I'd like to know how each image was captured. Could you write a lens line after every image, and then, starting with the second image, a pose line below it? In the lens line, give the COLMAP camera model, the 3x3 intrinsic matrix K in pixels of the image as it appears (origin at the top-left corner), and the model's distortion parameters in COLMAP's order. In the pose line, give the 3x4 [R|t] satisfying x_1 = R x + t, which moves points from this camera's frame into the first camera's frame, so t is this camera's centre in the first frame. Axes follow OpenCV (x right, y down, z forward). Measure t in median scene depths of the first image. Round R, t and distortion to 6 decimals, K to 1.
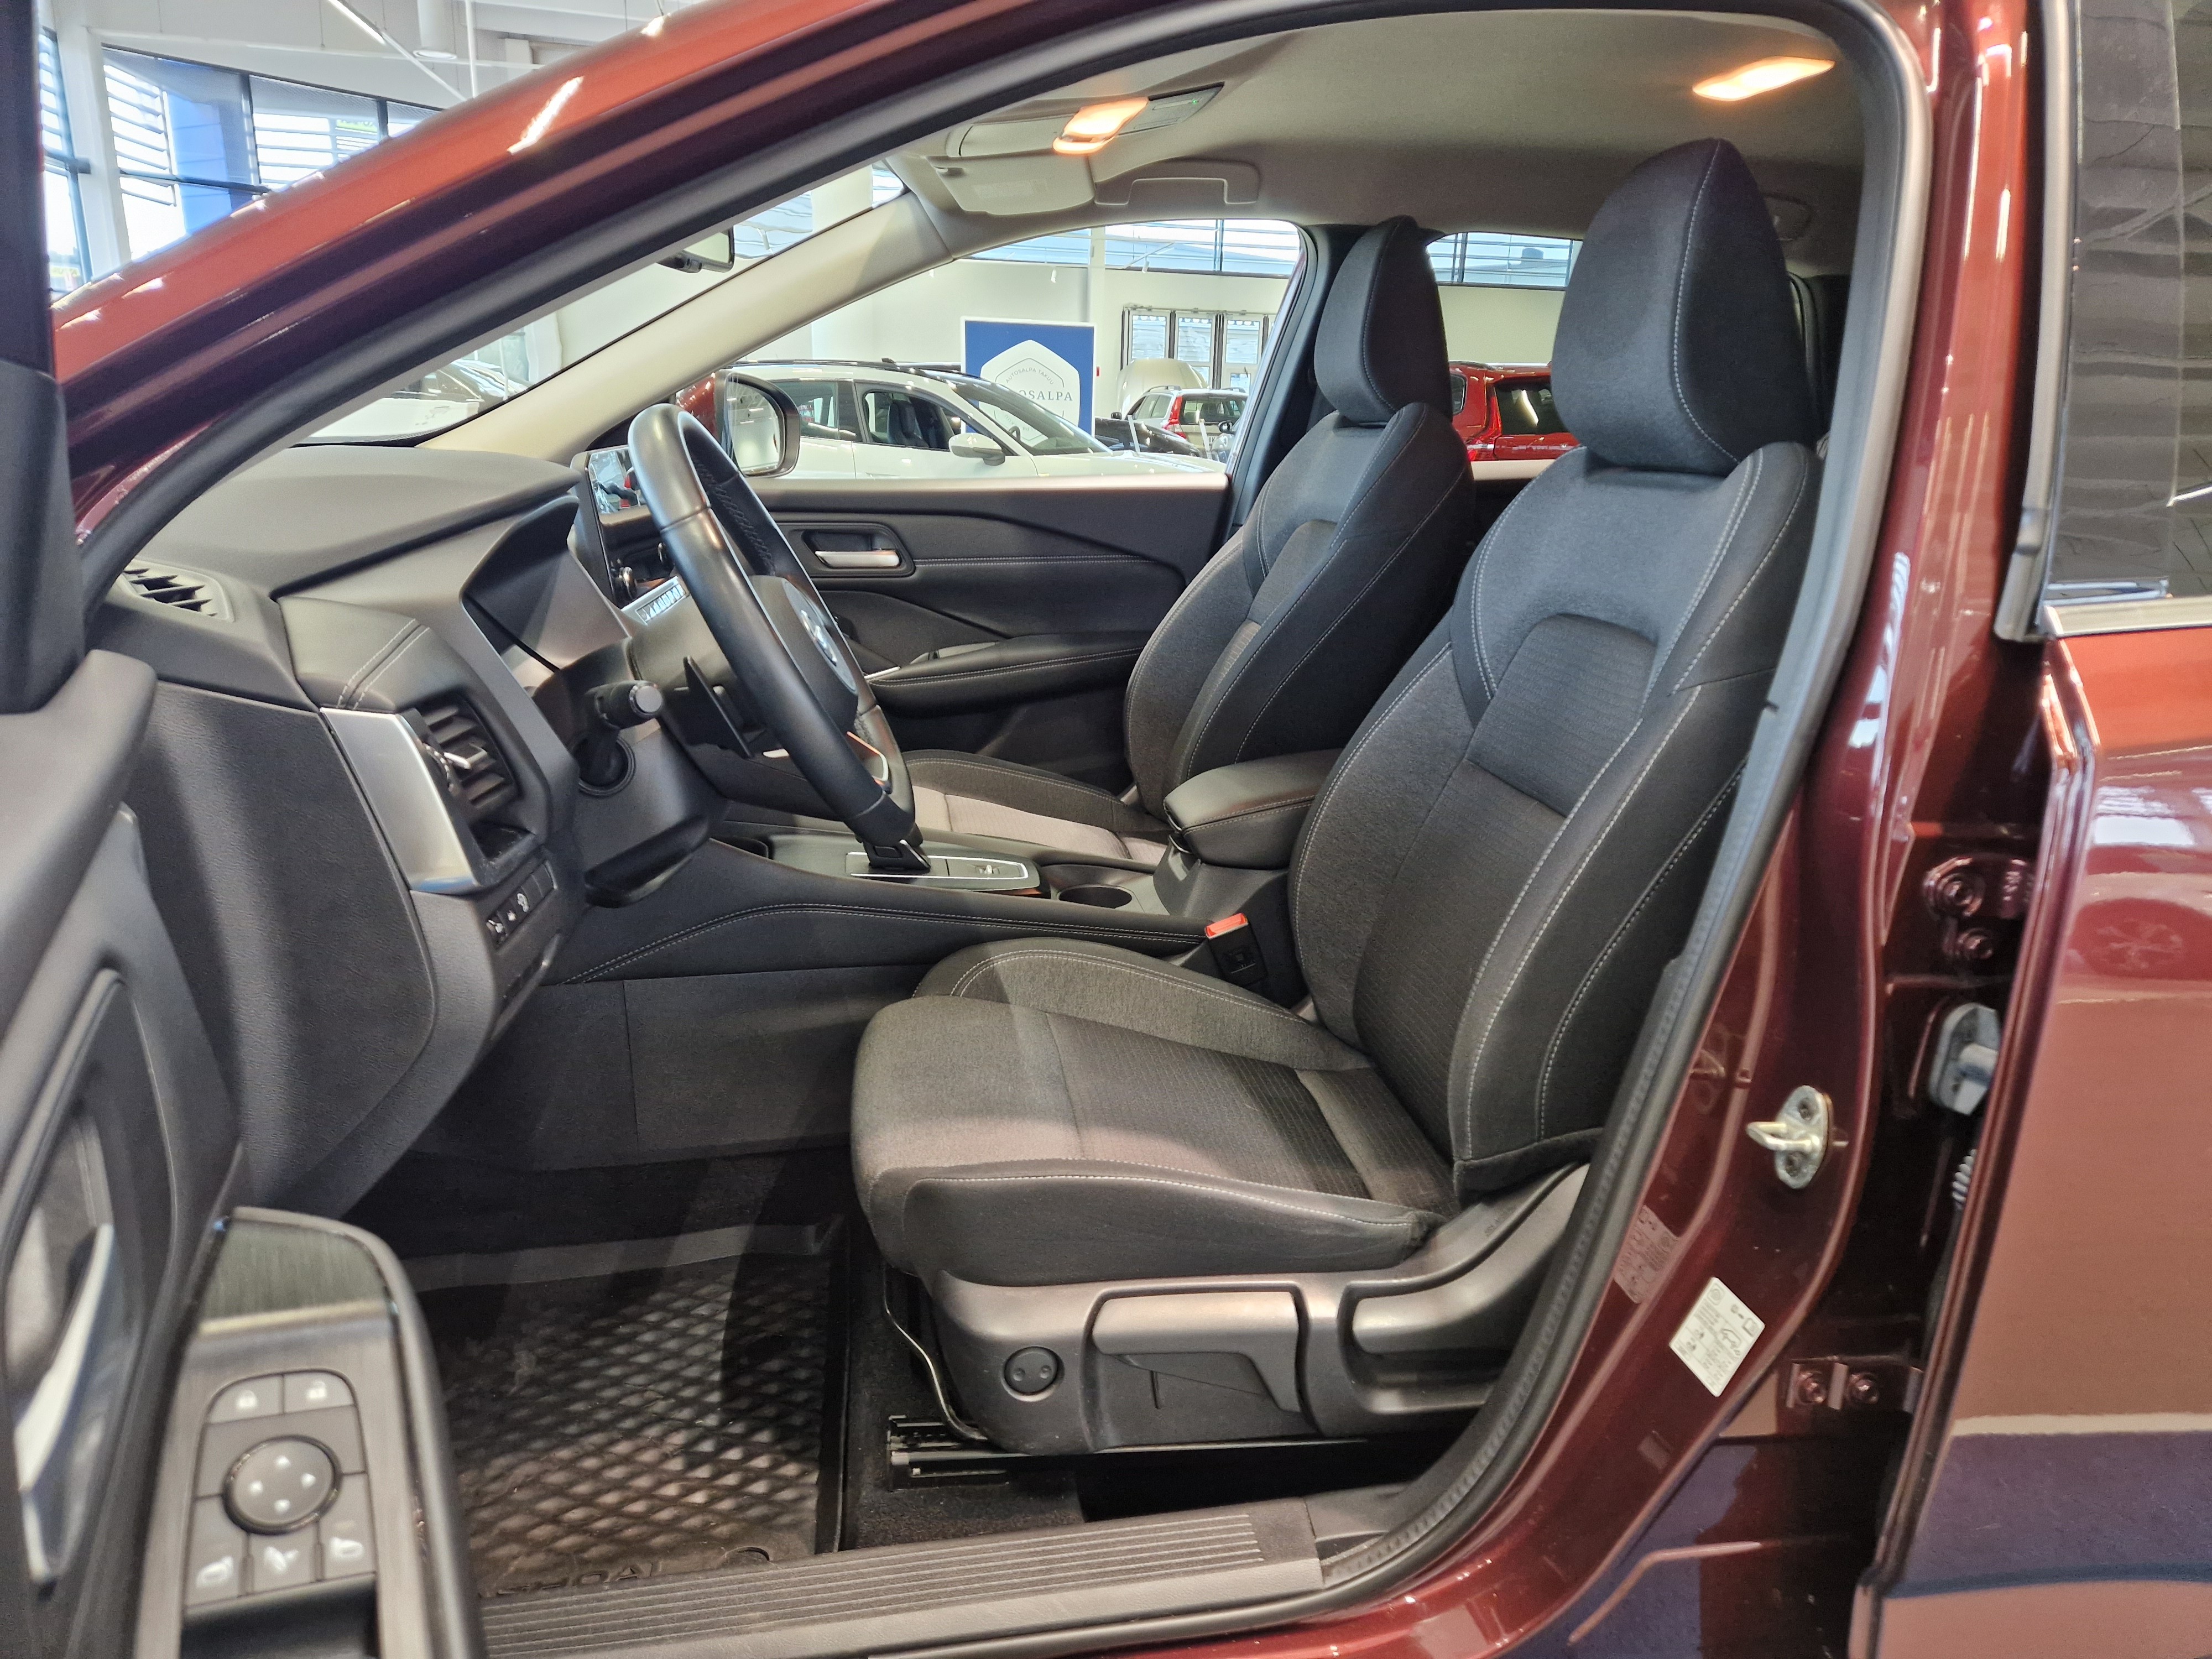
lens RADIAL K [[1500.0, 0, 1114.3], [0, 1500.0, 831.3], [0, 0, 1]] dist [0.048547, -0.043368]
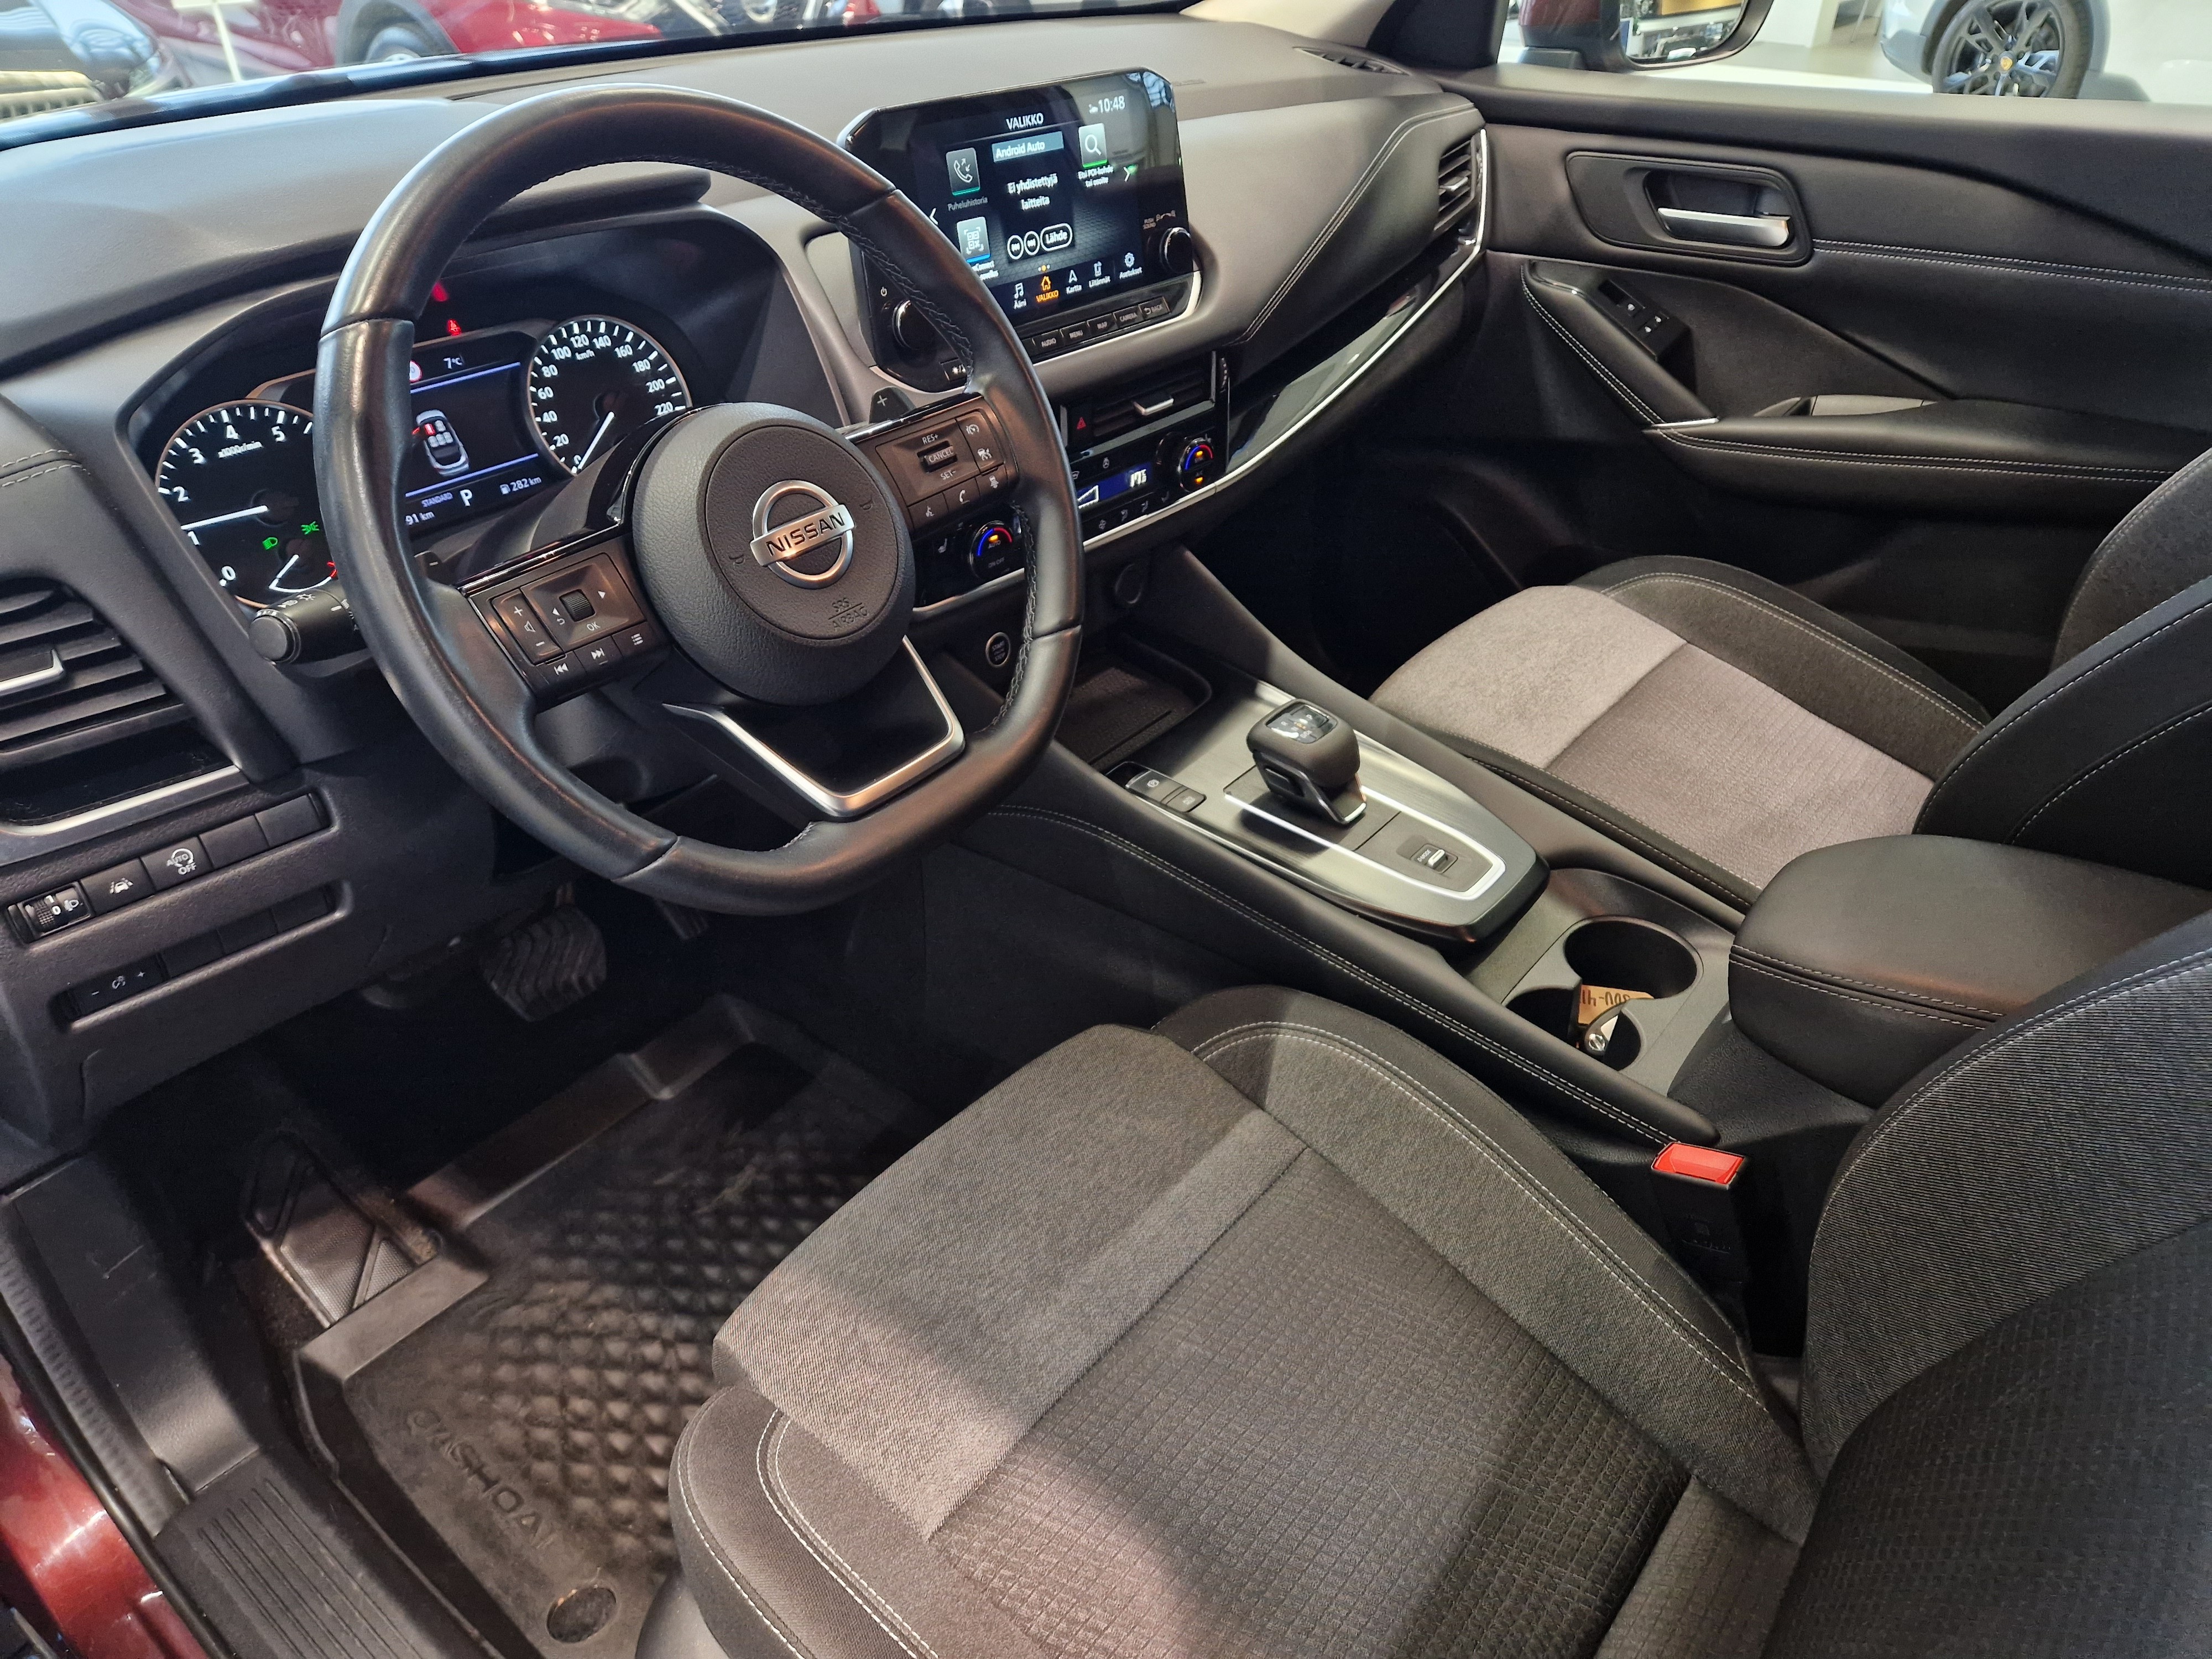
lens RADIAL K [[1500.0, 0, 1124.4], [0, 1500.0, 848.2], [0, 0, 1]] dist [0.048547, -0.043368]
pose [[0.666109, 0.401667, -0.628461, 0.225638], [-0.191815, 0.906518, 0.376075, -0.193077], [0.720768, -0.129959, 0.680885, 0.517976]]
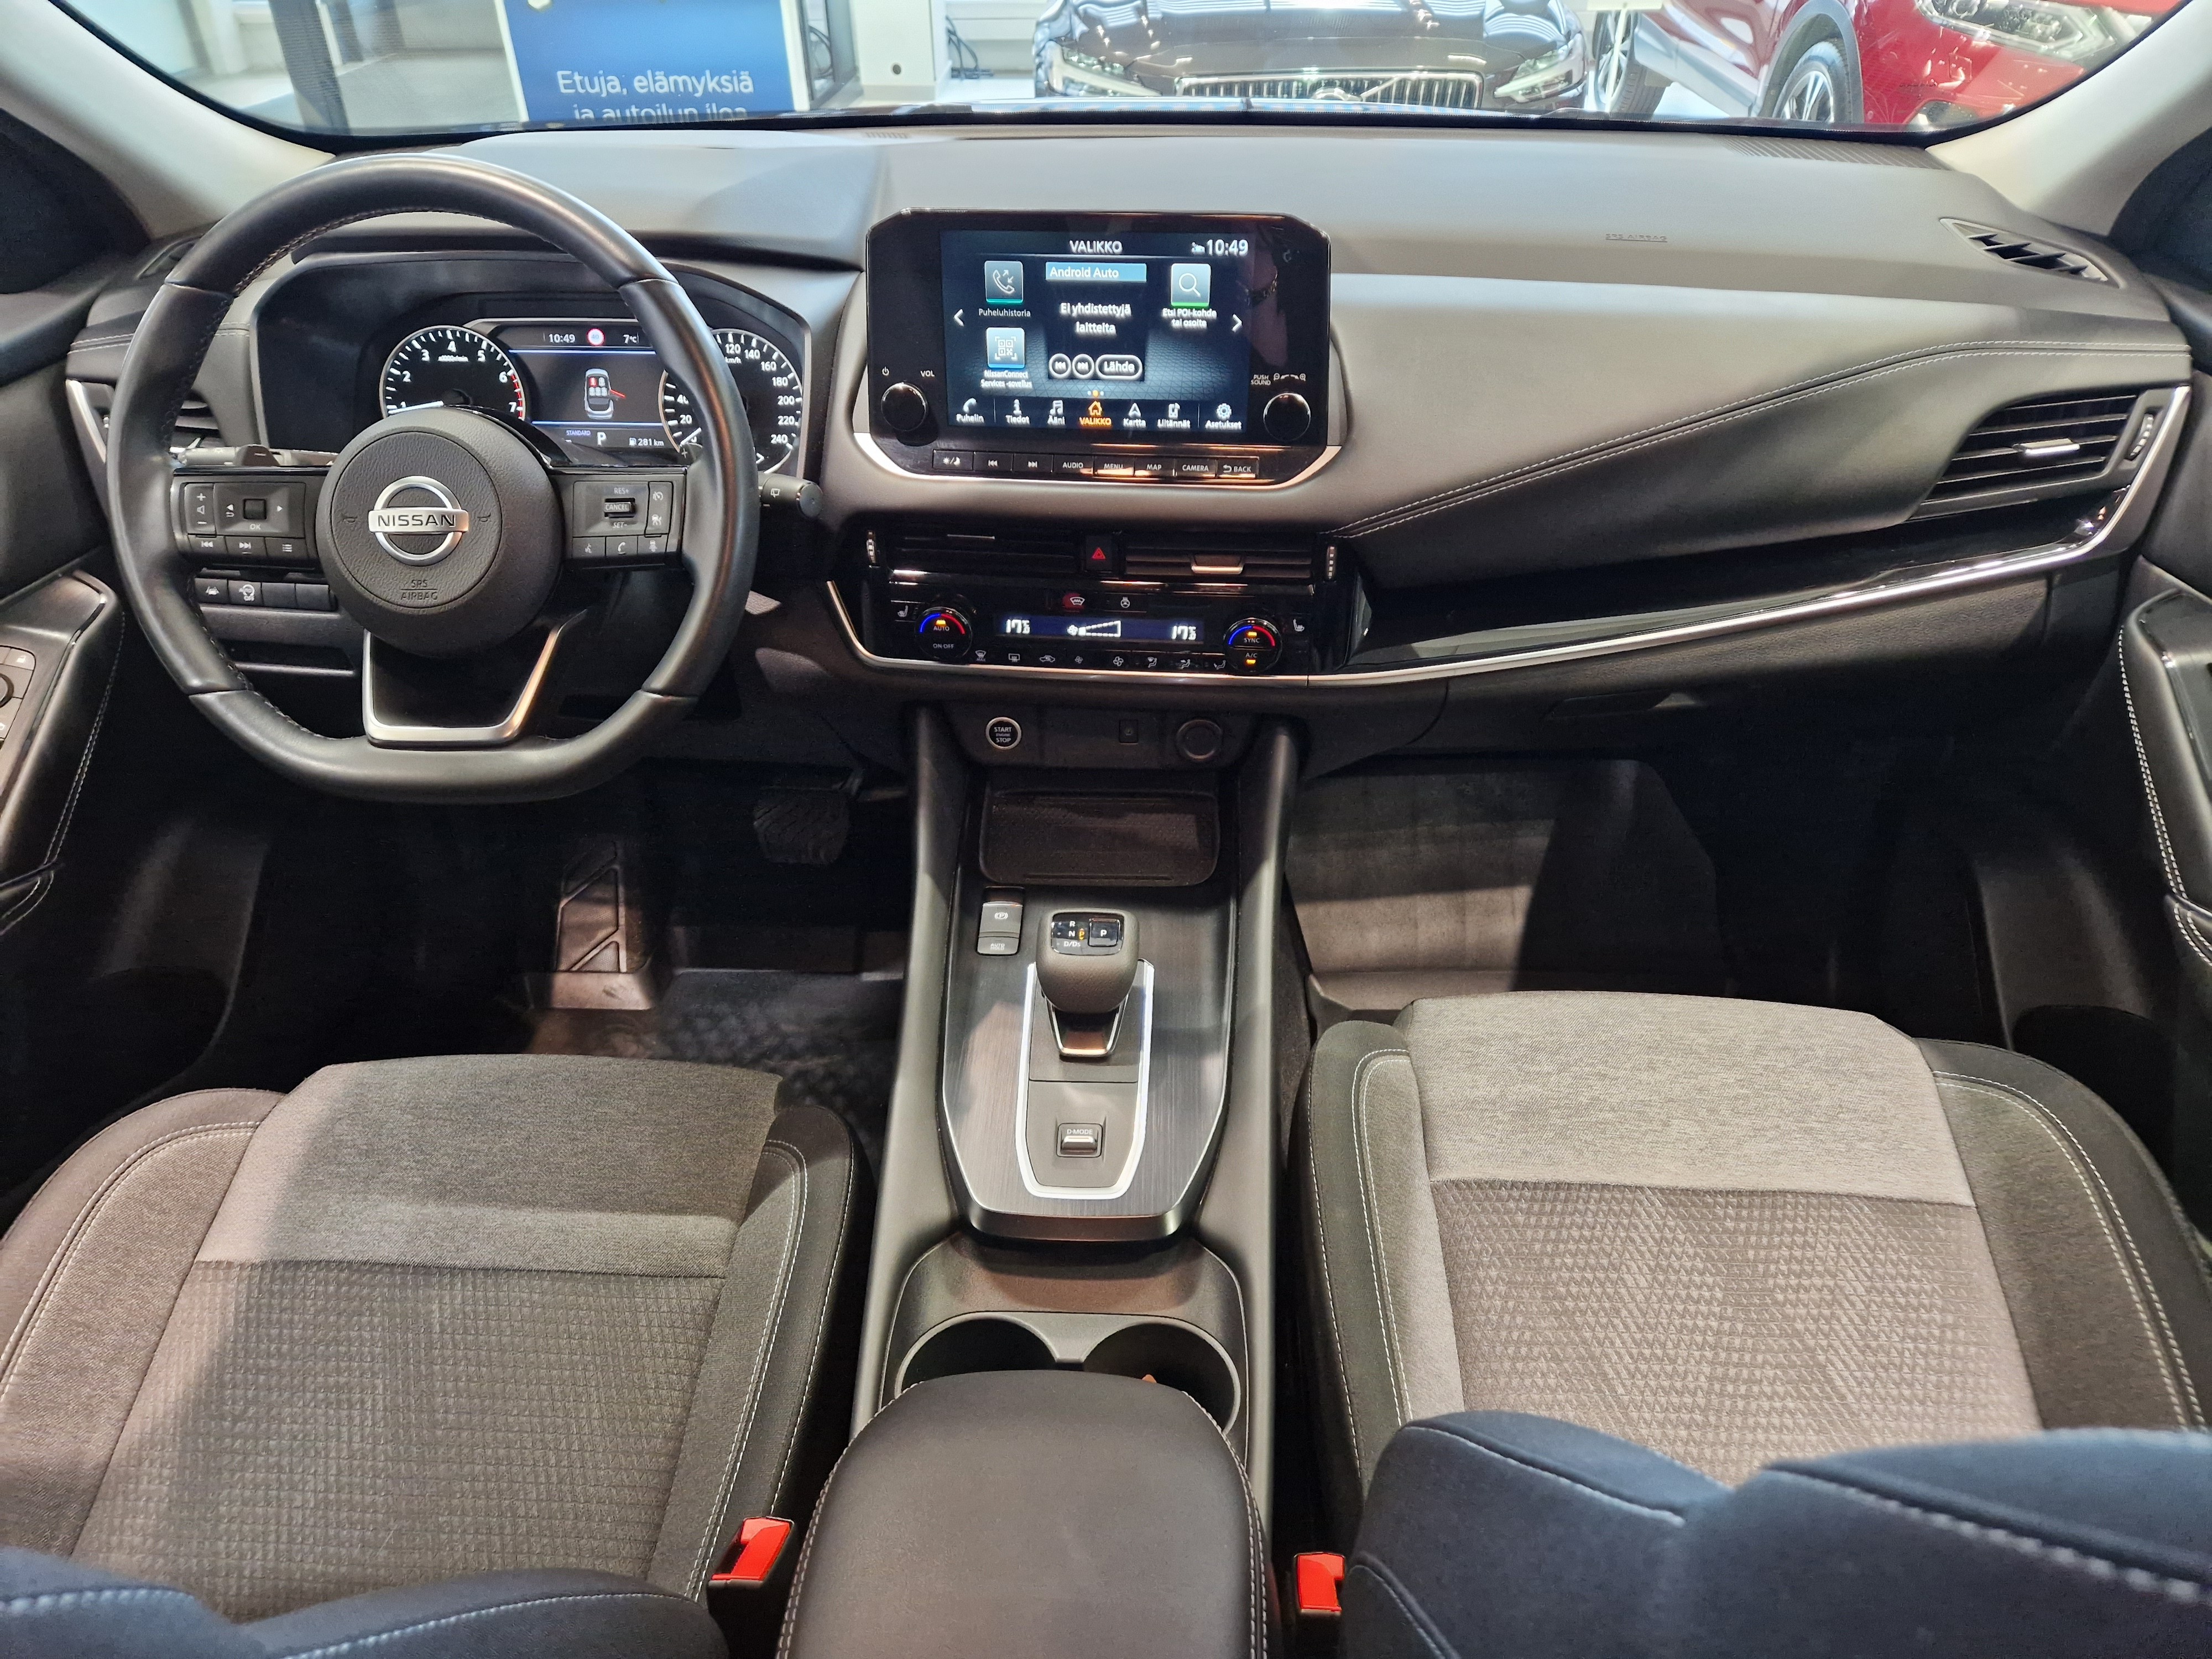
lens RADIAL K [[1500.0, 0, 1127.2], [0, 1500.0, 831.1], [0, 0, 1]] dist [0.048547, -0.043368]
pose [[-0.209999, 0.525985, -0.824160, 0.307701], [-0.269598, 0.779123, 0.565936, -0.386535], [0.939796, 0.341038, -0.021811, 1.057539]]
